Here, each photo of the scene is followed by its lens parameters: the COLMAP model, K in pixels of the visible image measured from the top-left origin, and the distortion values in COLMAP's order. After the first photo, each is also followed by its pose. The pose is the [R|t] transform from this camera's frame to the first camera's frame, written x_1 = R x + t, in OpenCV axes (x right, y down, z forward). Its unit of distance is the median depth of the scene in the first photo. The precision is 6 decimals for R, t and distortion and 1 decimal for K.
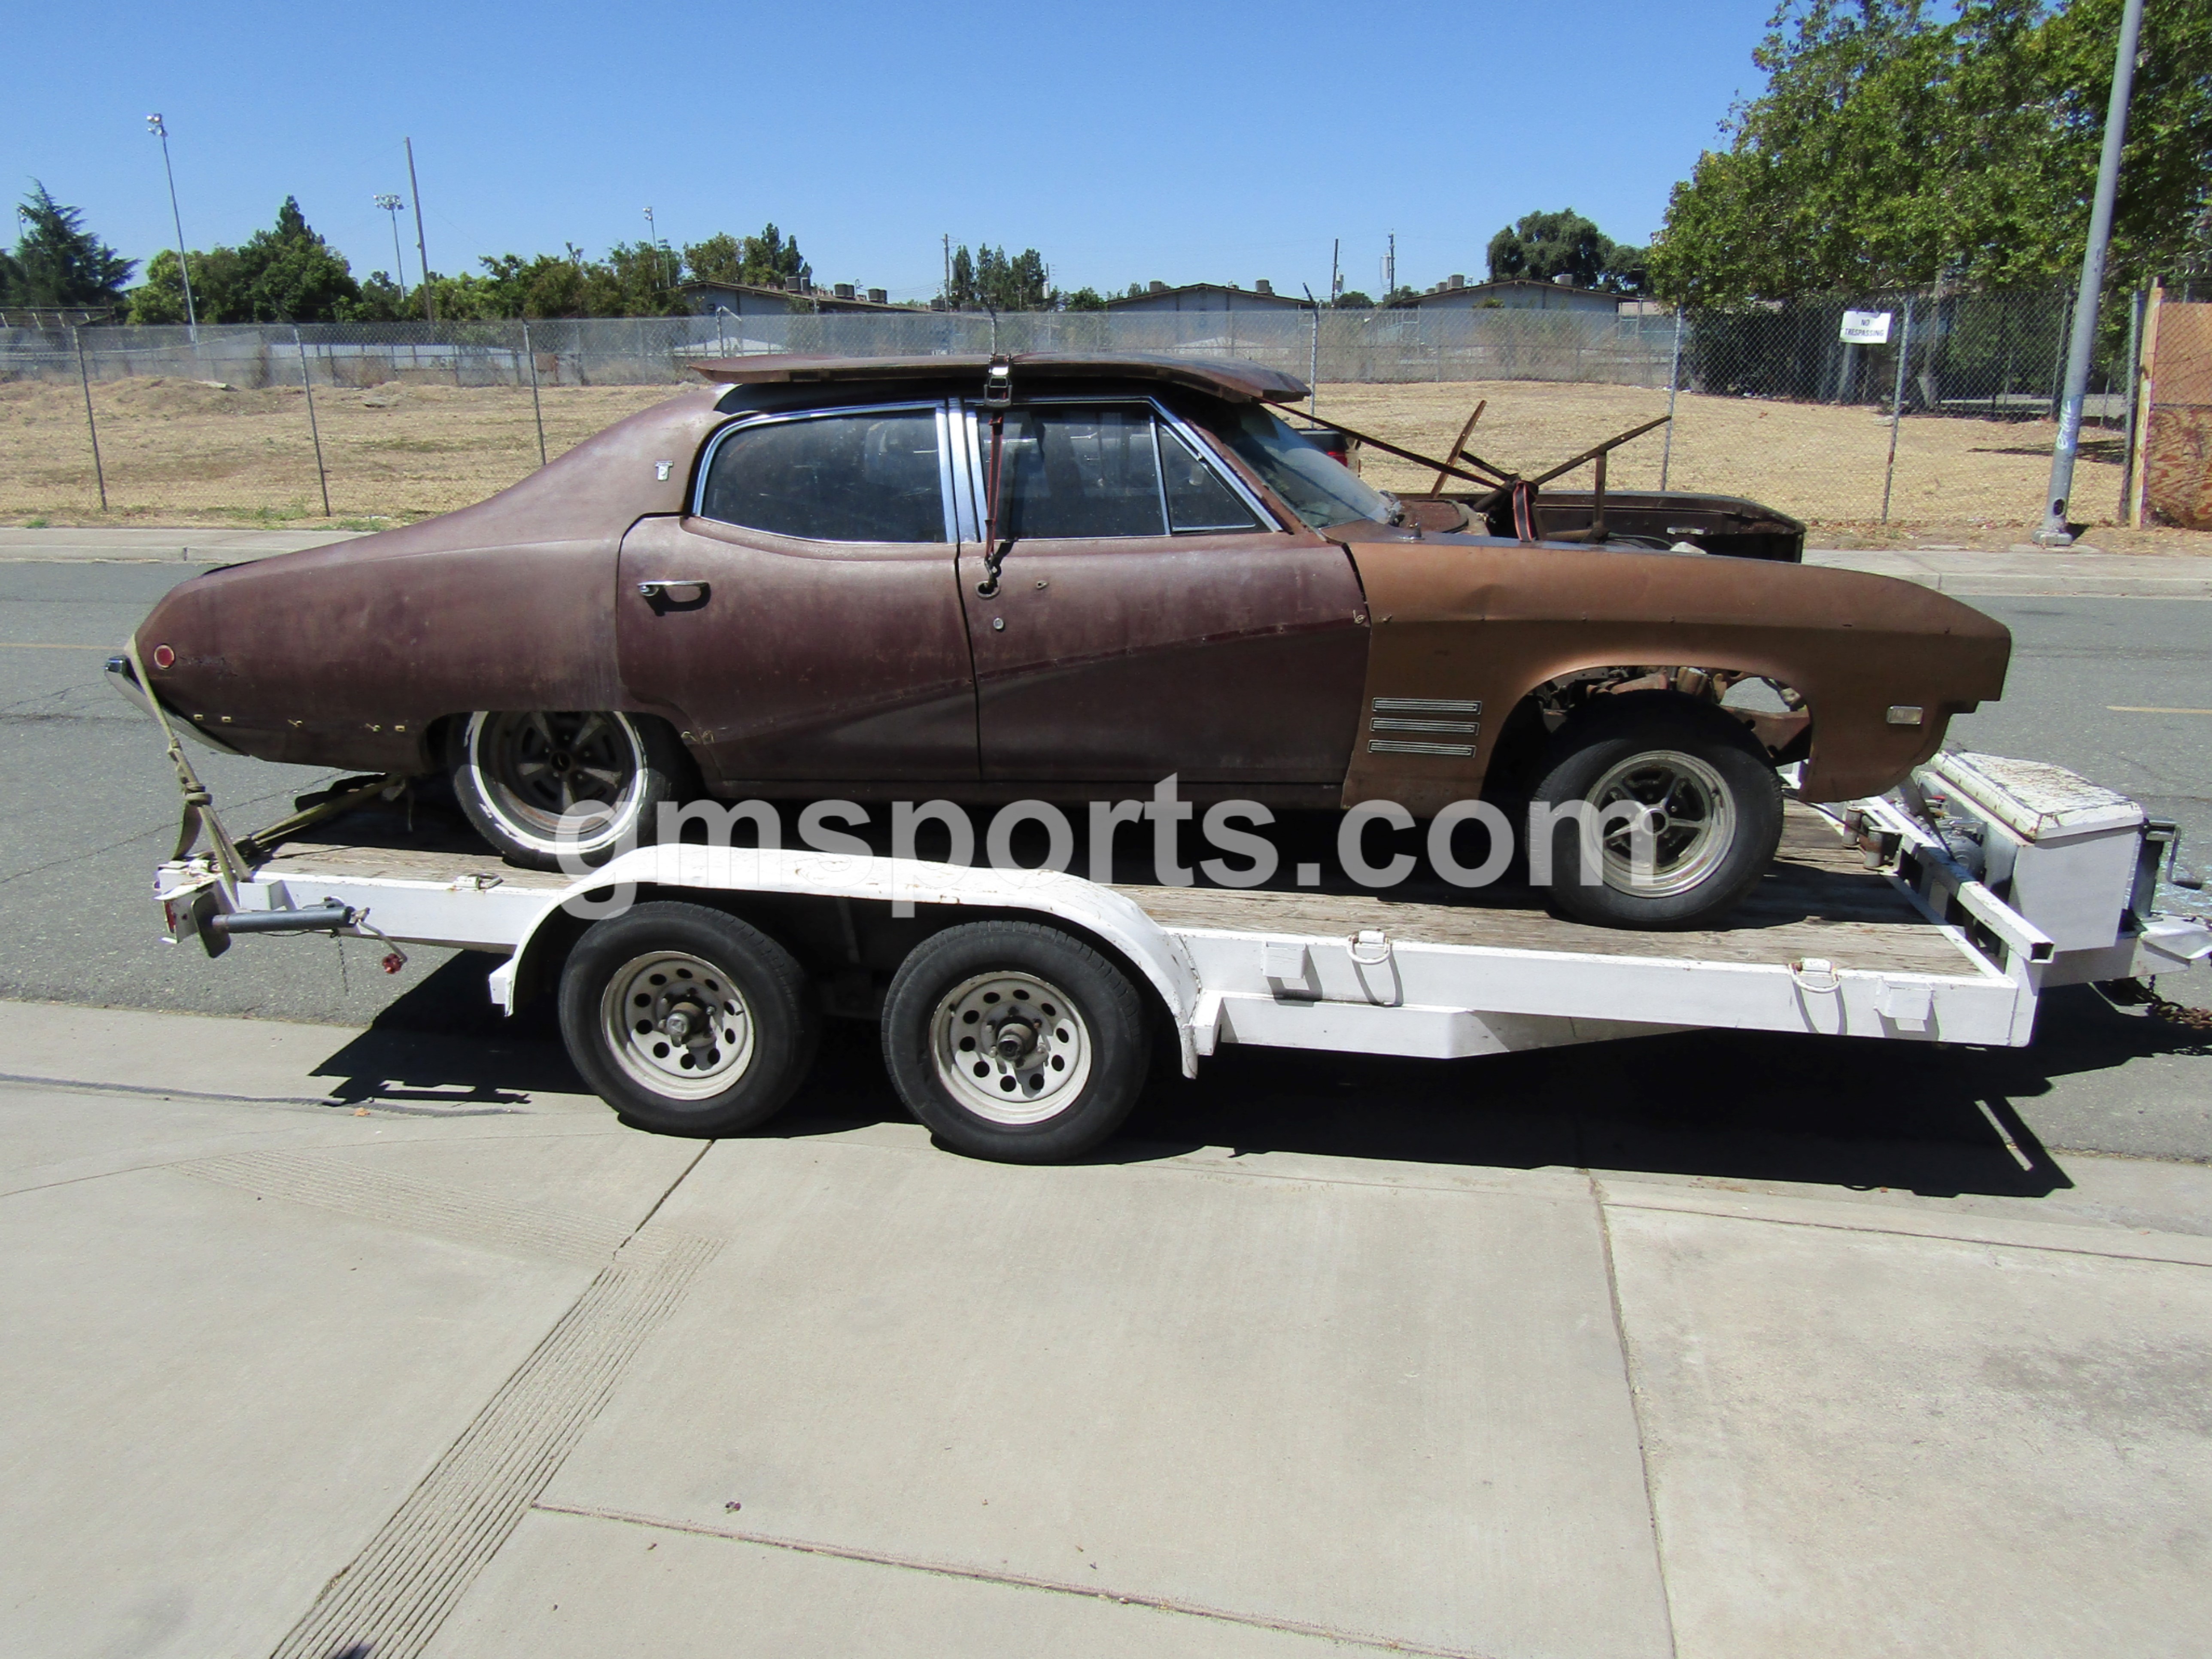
lens RADIAL K [[1563.9, 0, 1071.2], [0, 1563.9, 825.8], [0, 0, 1]] dist [0.013612, -0.013818]
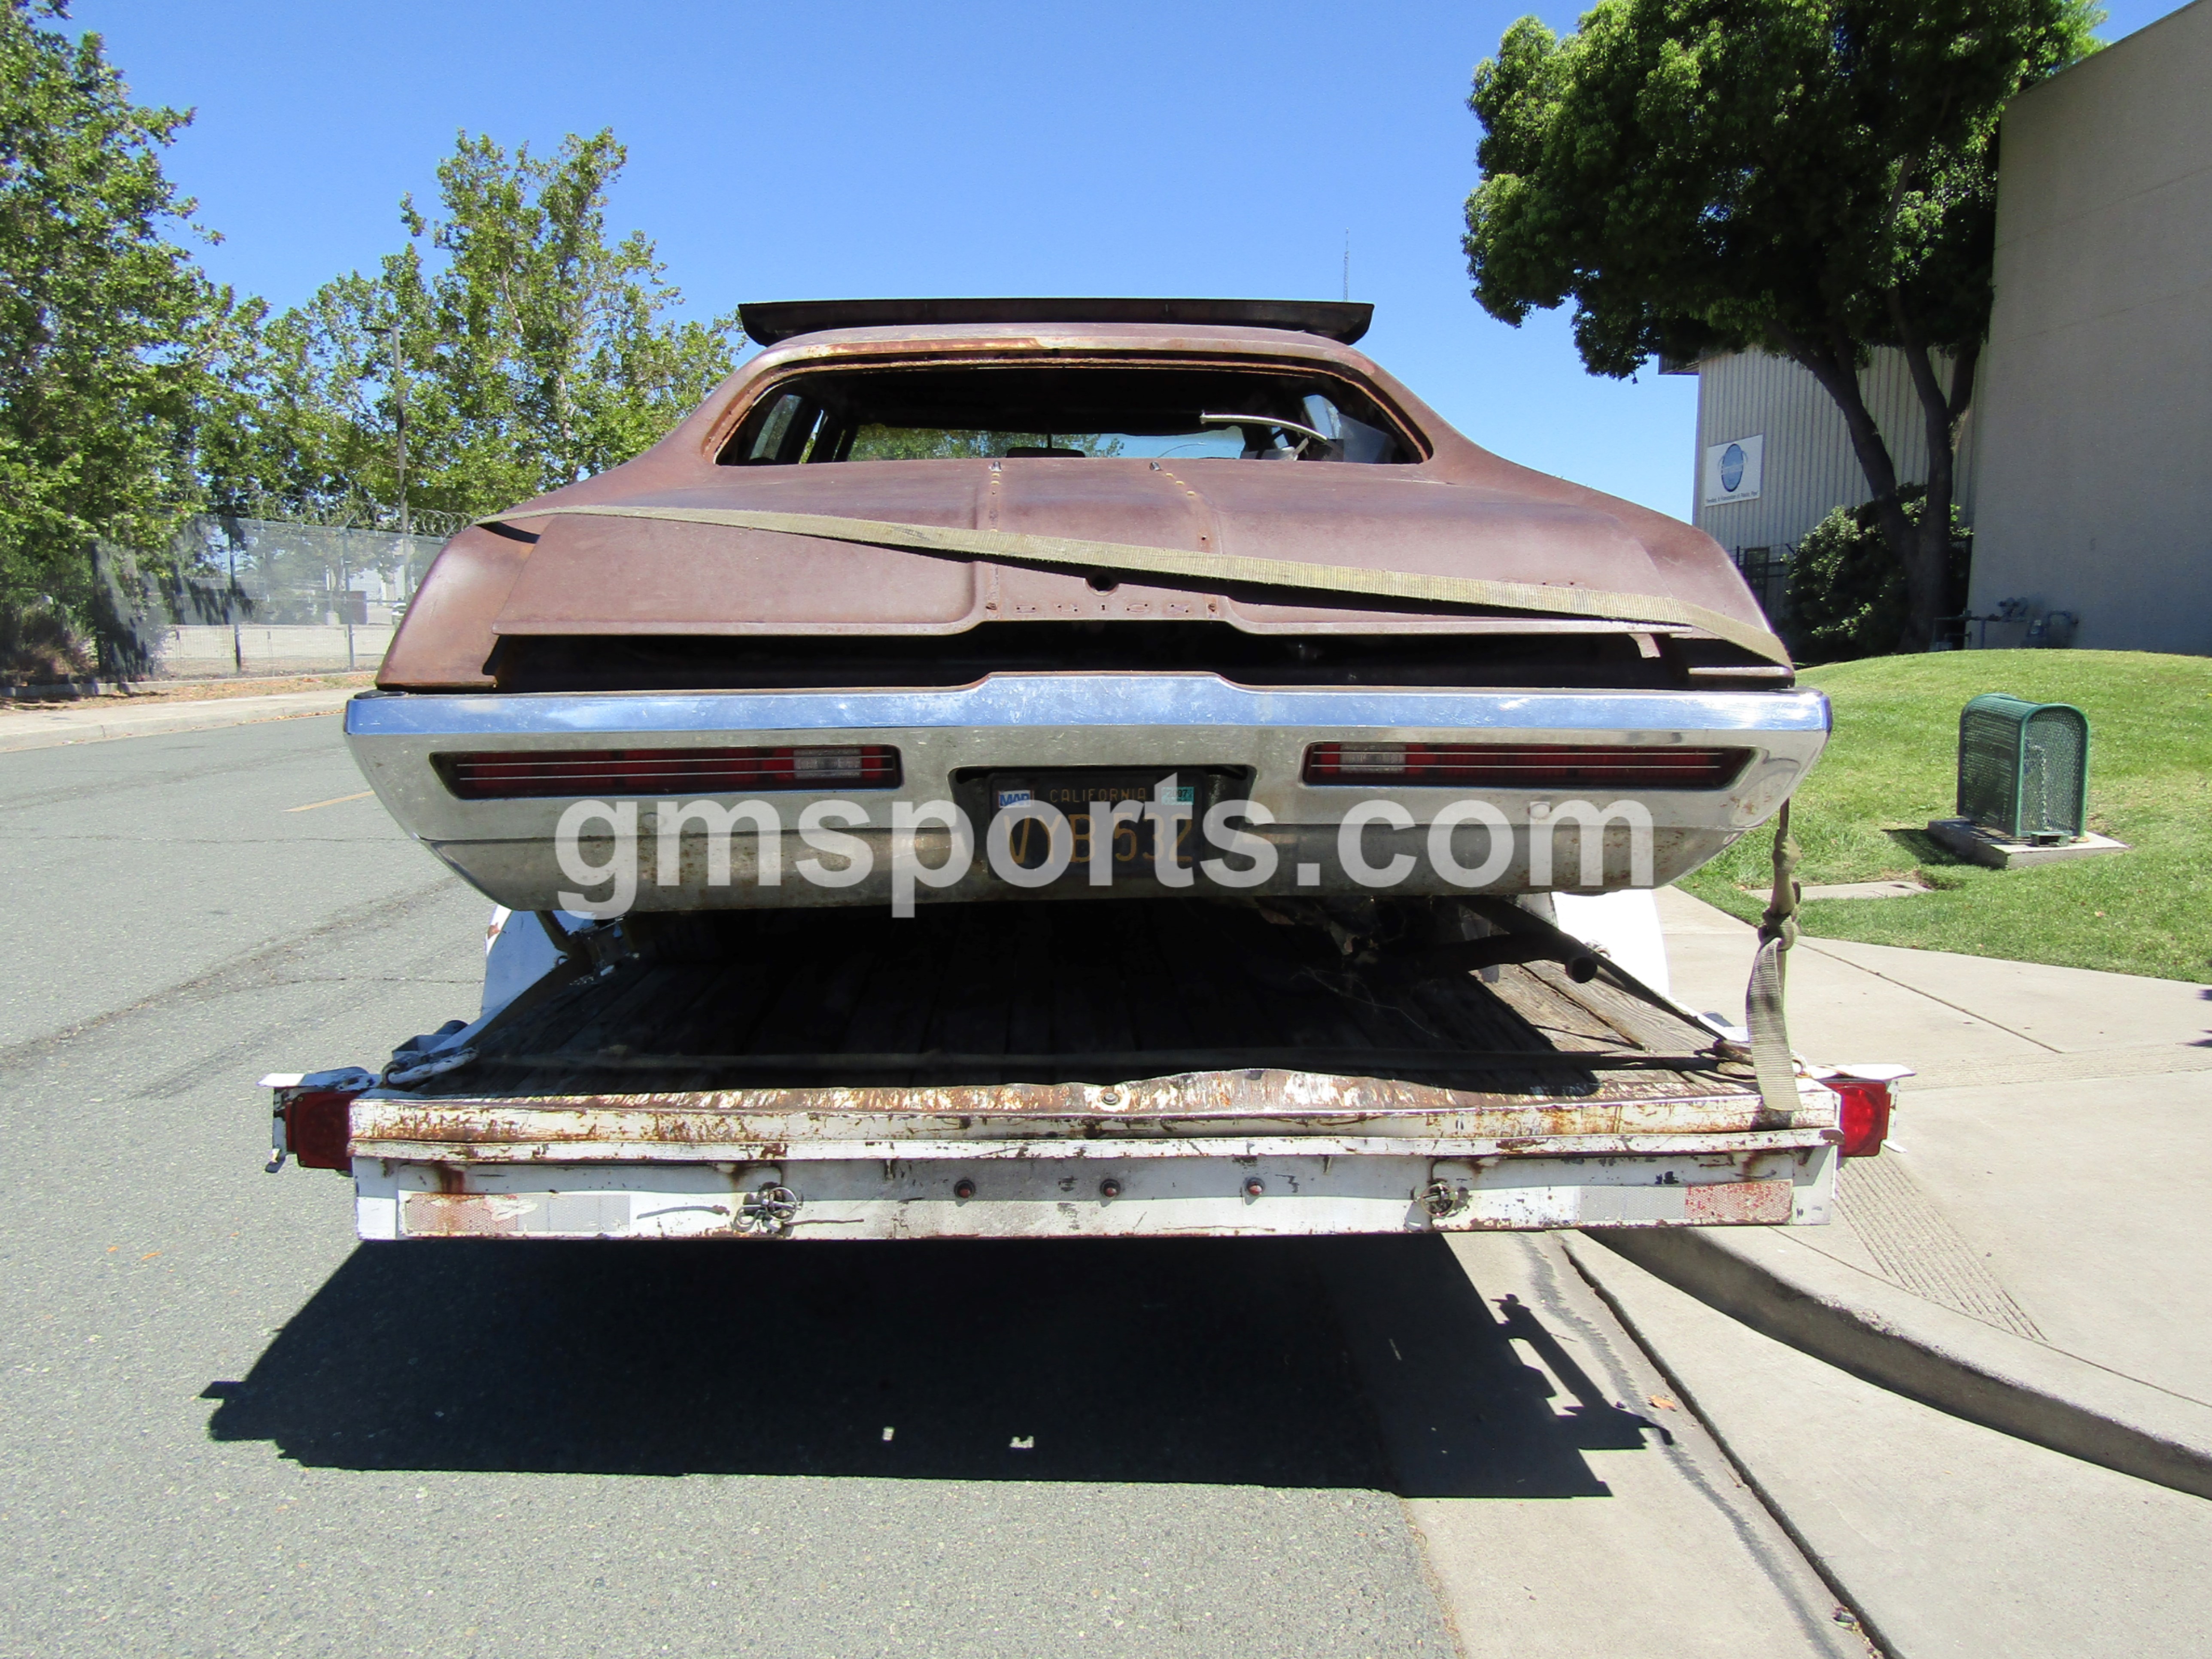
lens RADIAL K [[1568.5, 0, 1103.9], [0, 1568.5, 838.0], [0, 0, 1]] dist [0.005387, -0.012865]
pose [[-0.184201, -0.141164, 0.972699, -0.863439], [0.279513, 0.941249, 0.189531, -0.178245], [-0.942307, 0.306794, -0.133922, 1.074985]]
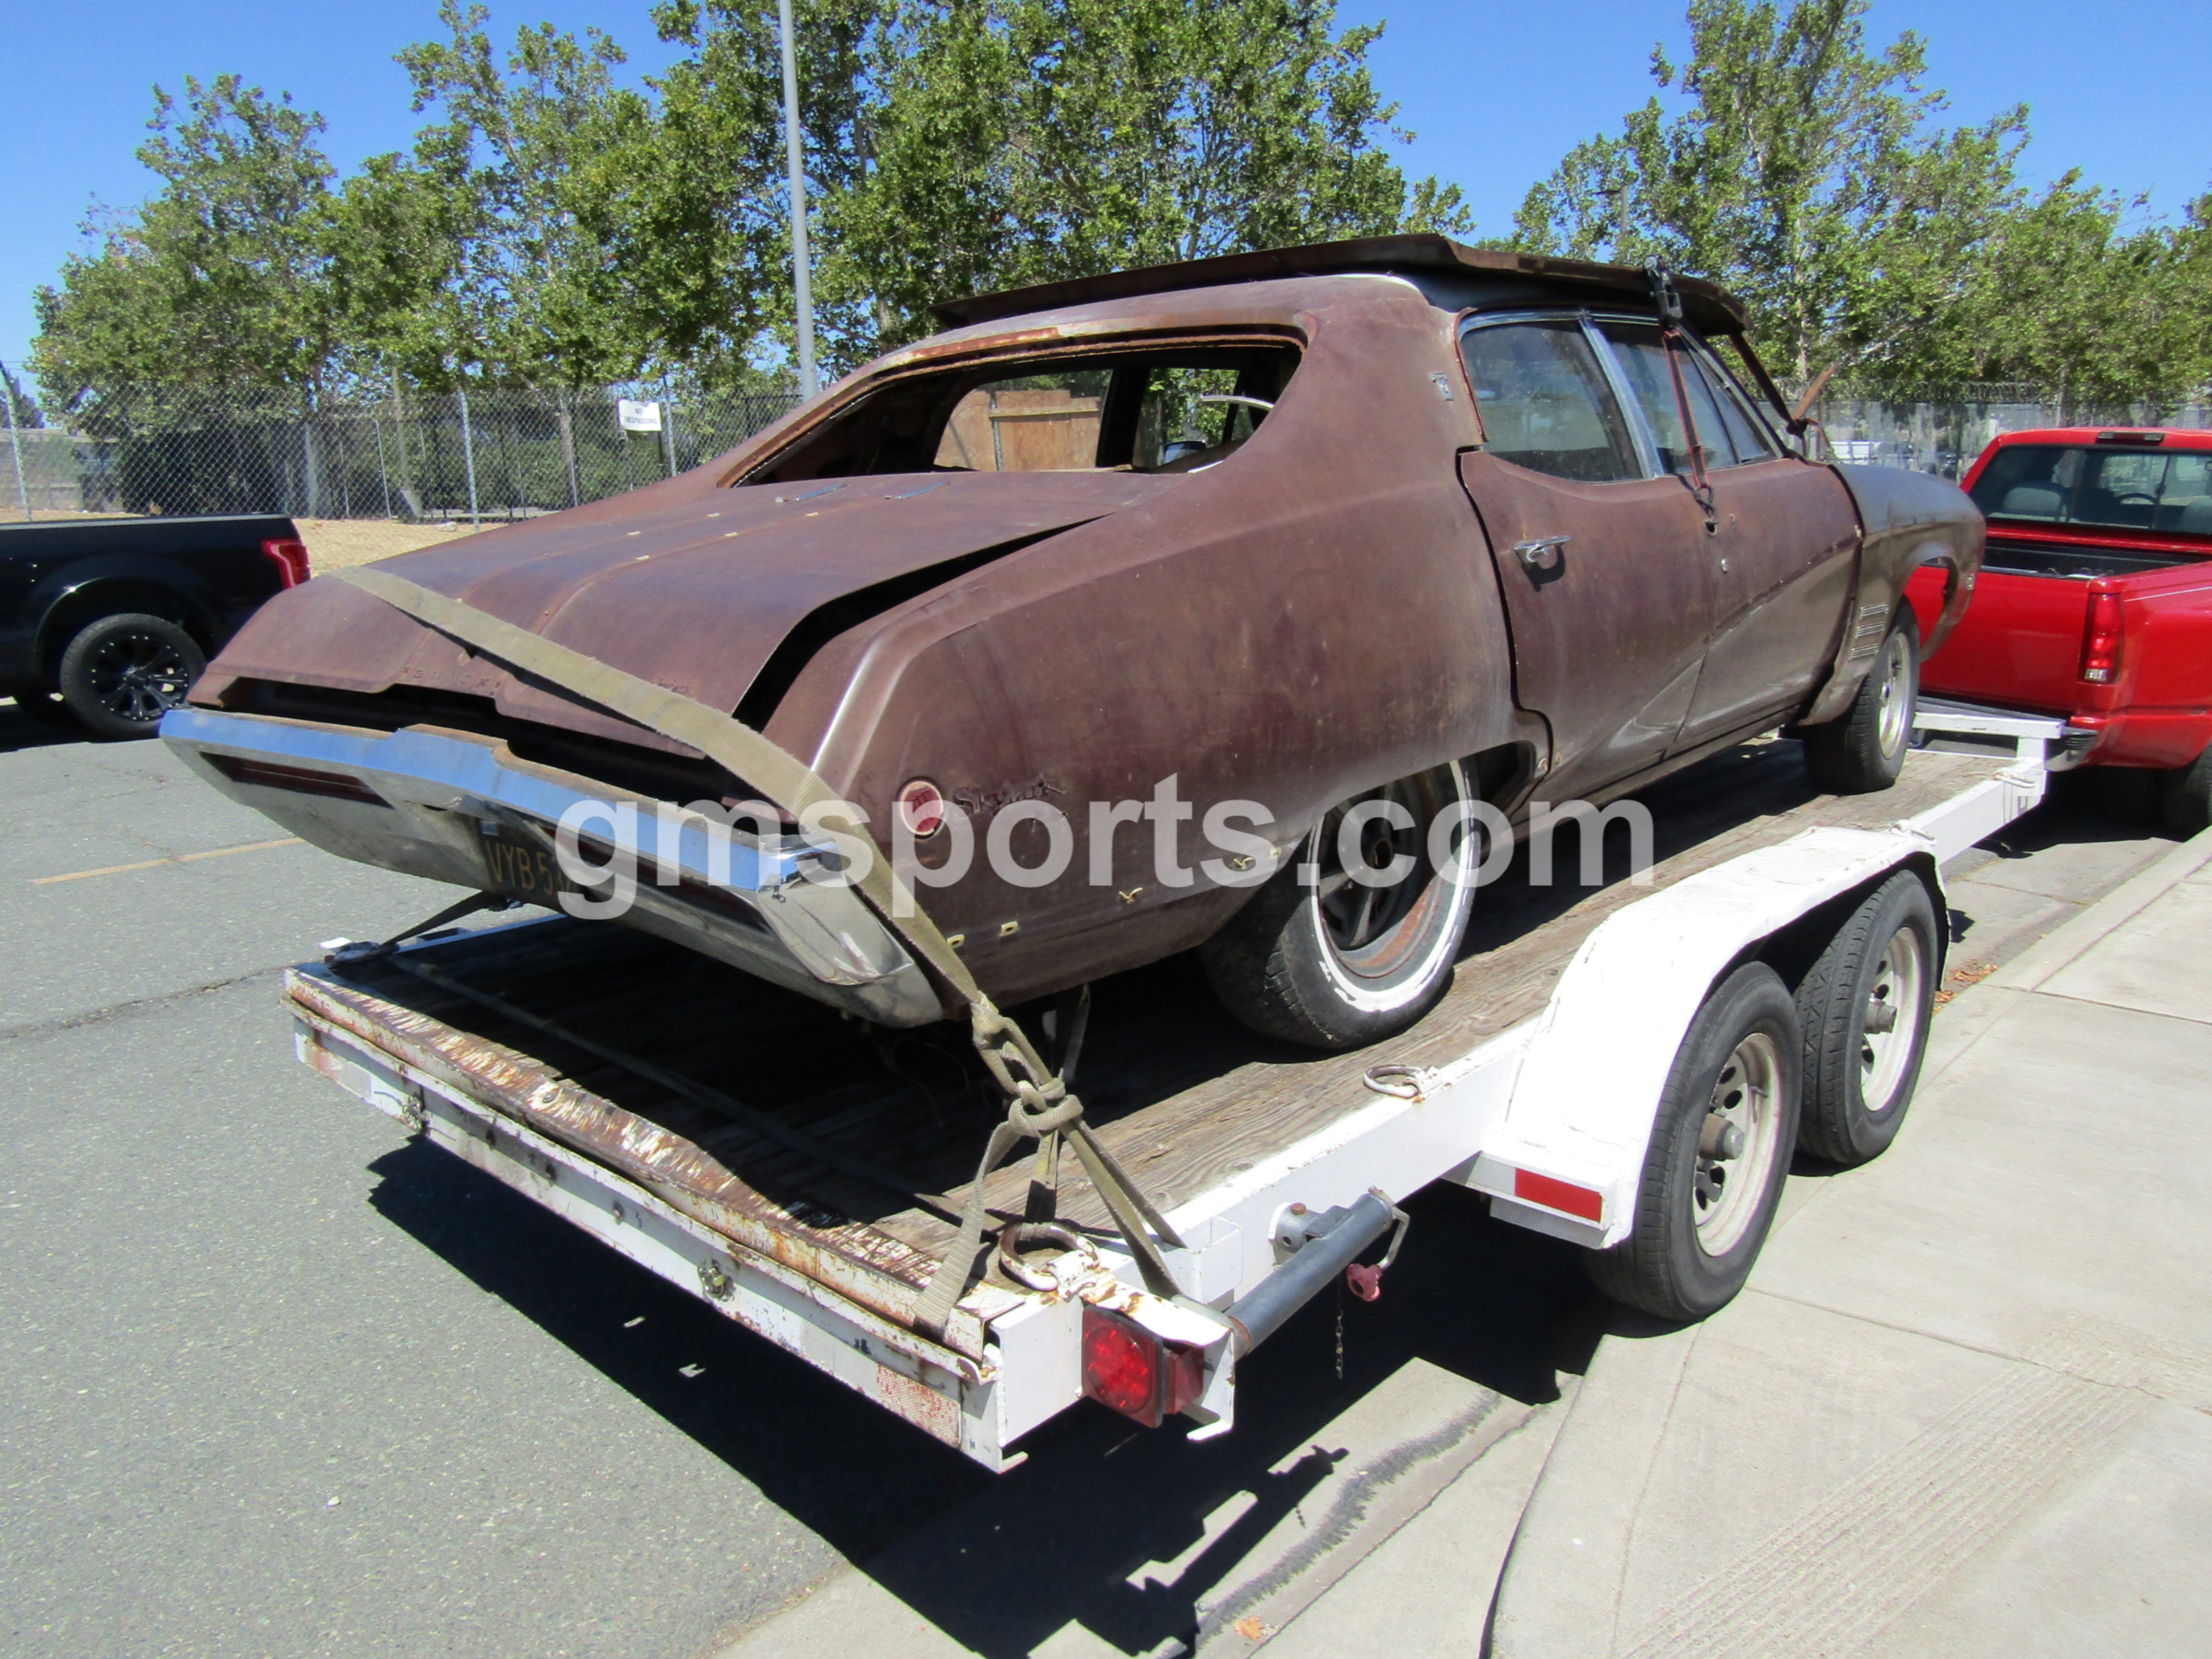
lens RADIAL K [[1568.5, 0, 1103.9], [0, 1568.5, 838.0], [0, 0, 1]] dist [0.005387, -0.012865]
pose [[0.557966, -0.200913, 0.805176, -0.739842], [0.256523, 0.964489, 0.062902, -0.096138], [-0.789221, 0.171449, 0.589691, 0.609485]]
